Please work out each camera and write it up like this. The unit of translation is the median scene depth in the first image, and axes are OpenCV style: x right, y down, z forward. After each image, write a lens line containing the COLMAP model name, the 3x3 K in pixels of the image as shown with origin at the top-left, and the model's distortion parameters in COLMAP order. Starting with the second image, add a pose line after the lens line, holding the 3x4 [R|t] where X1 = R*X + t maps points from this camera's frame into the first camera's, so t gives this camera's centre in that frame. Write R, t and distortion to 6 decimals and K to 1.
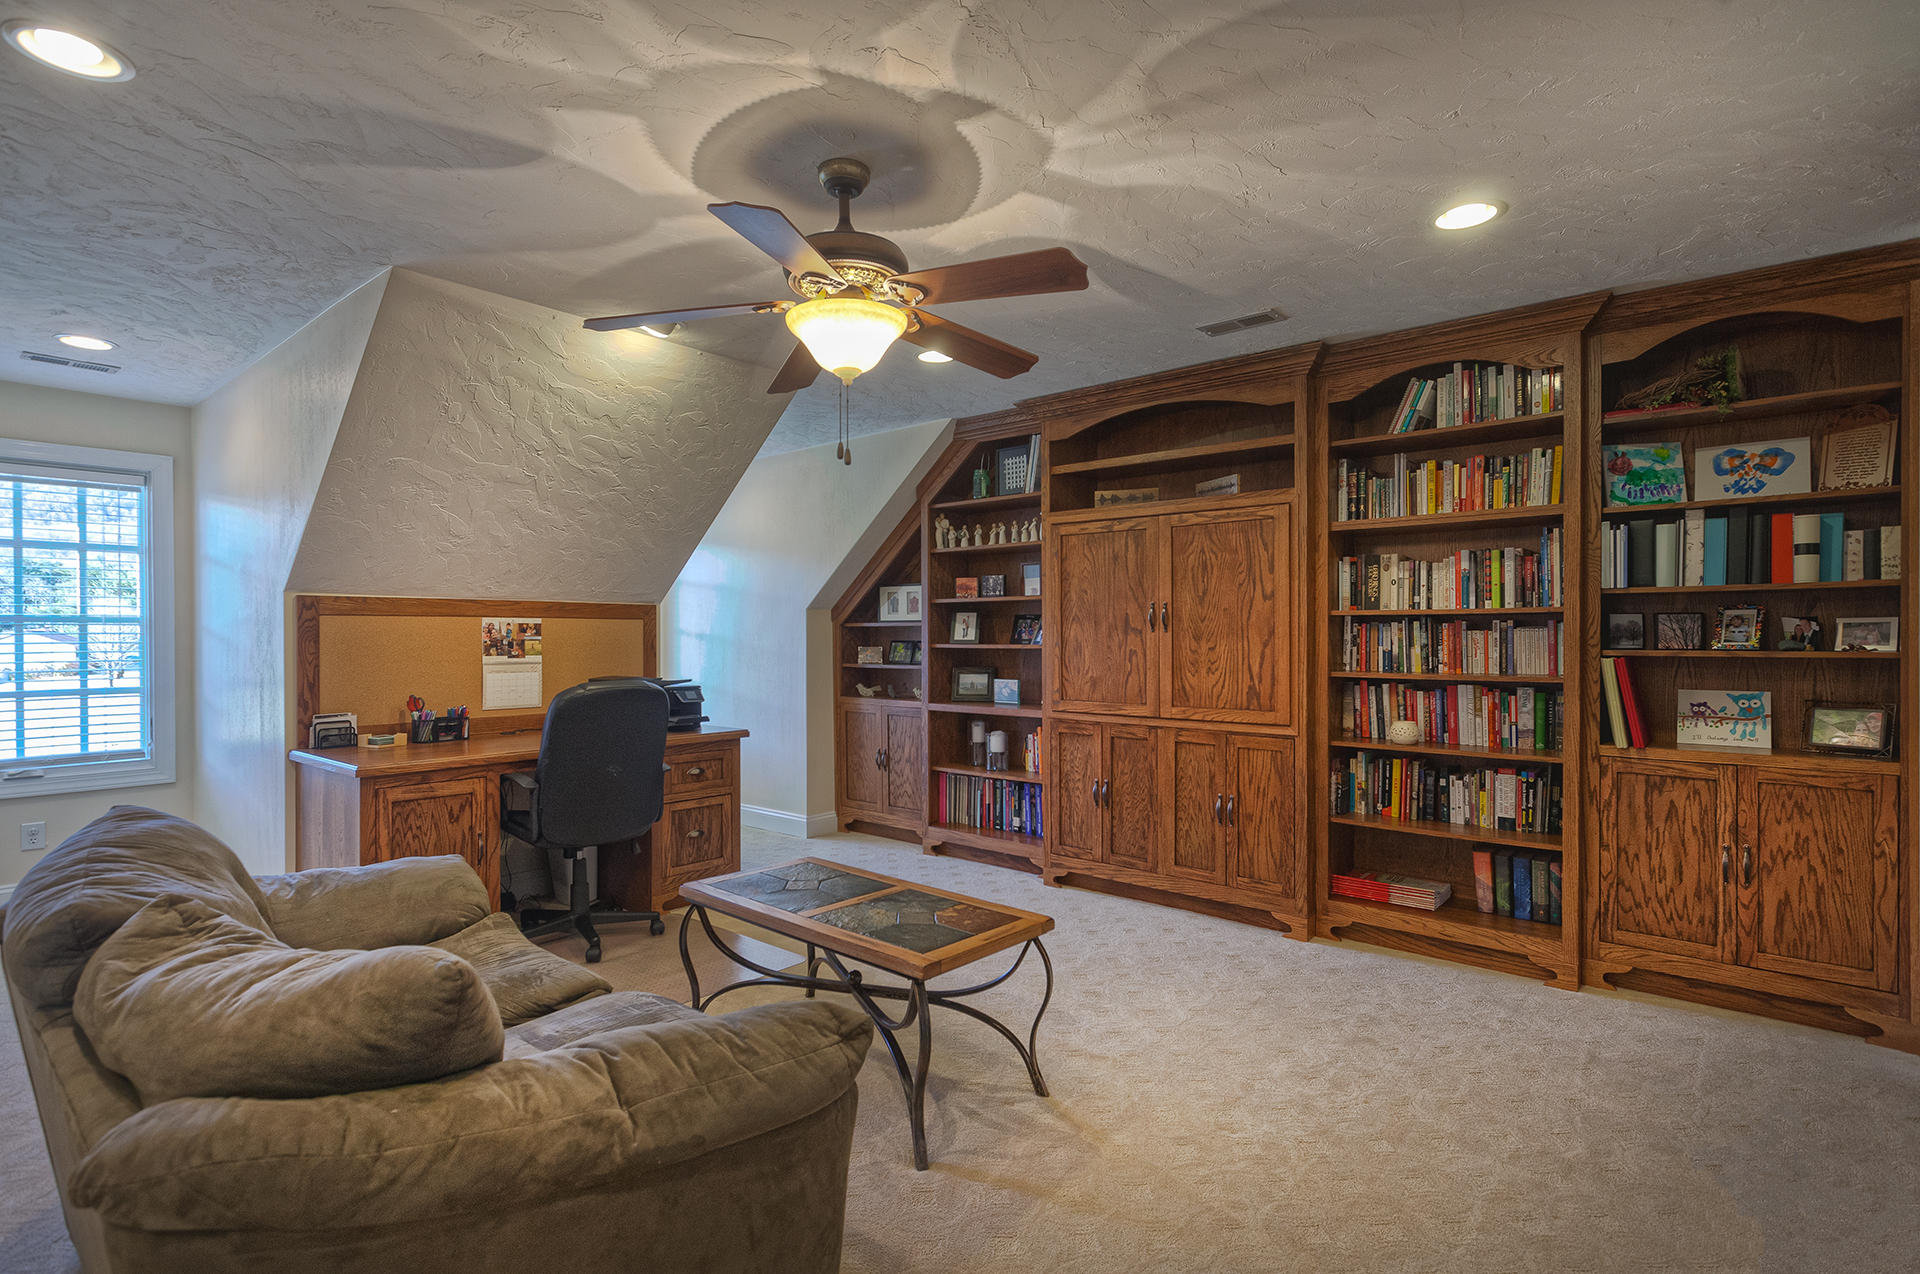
lens RADIAL K [[883.0, 0, 961.1], [0, 883.0, 635.6], [0, 0, 1]] dist [0.002215, -0.001829]
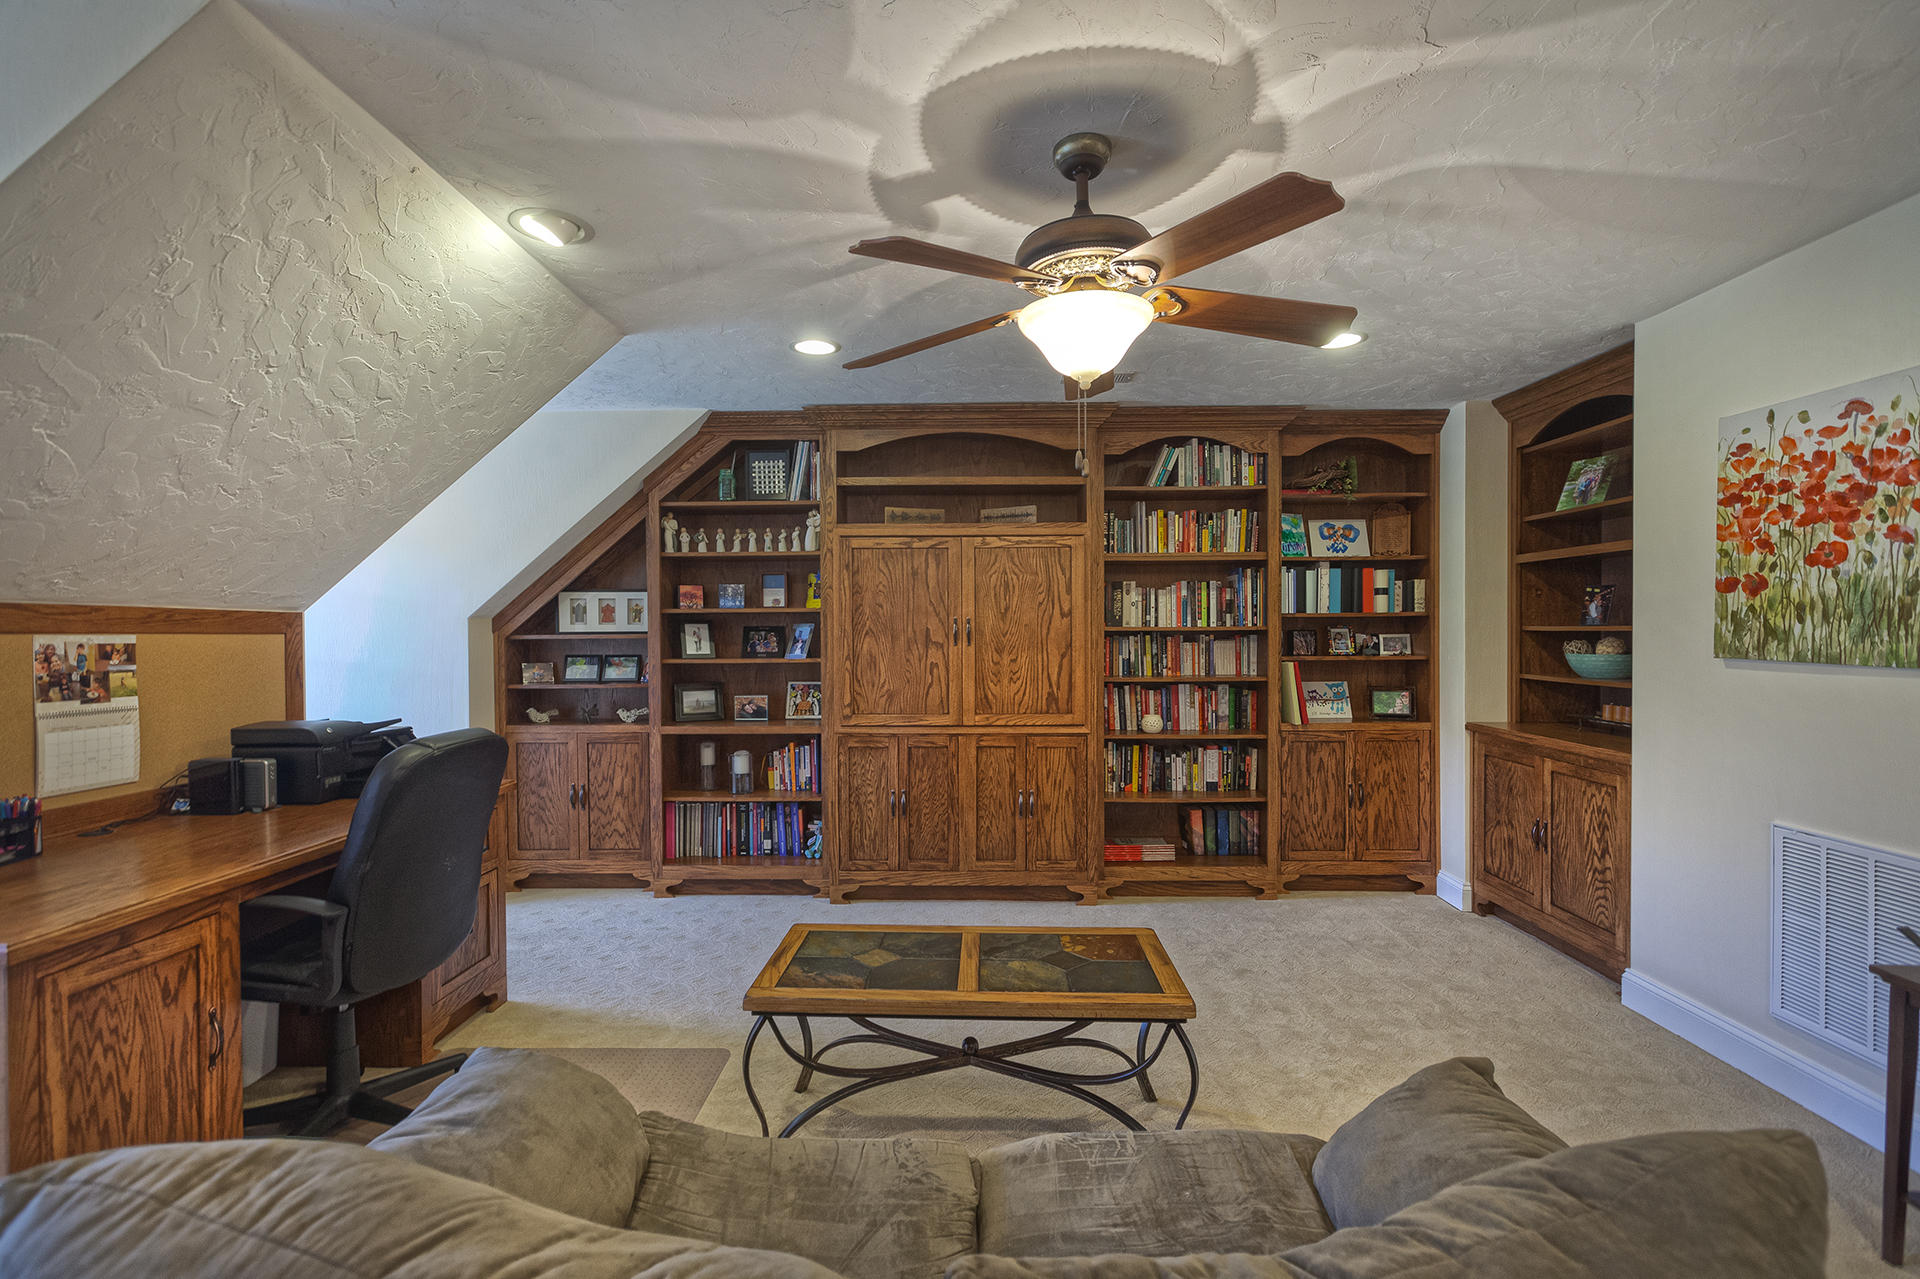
lens RADIAL K [[821.1, 0, 956.2], [0, 821.1, 640.9], [0, 0, 1]] dist [-0.002246, 0.000949]
pose [[0.788367, -0.008867, 0.615141, -0.432981], [0.005734, 0.999959, 0.007066, -0.018564], [-0.615178, -0.002043, 0.788385, 0.242518]]
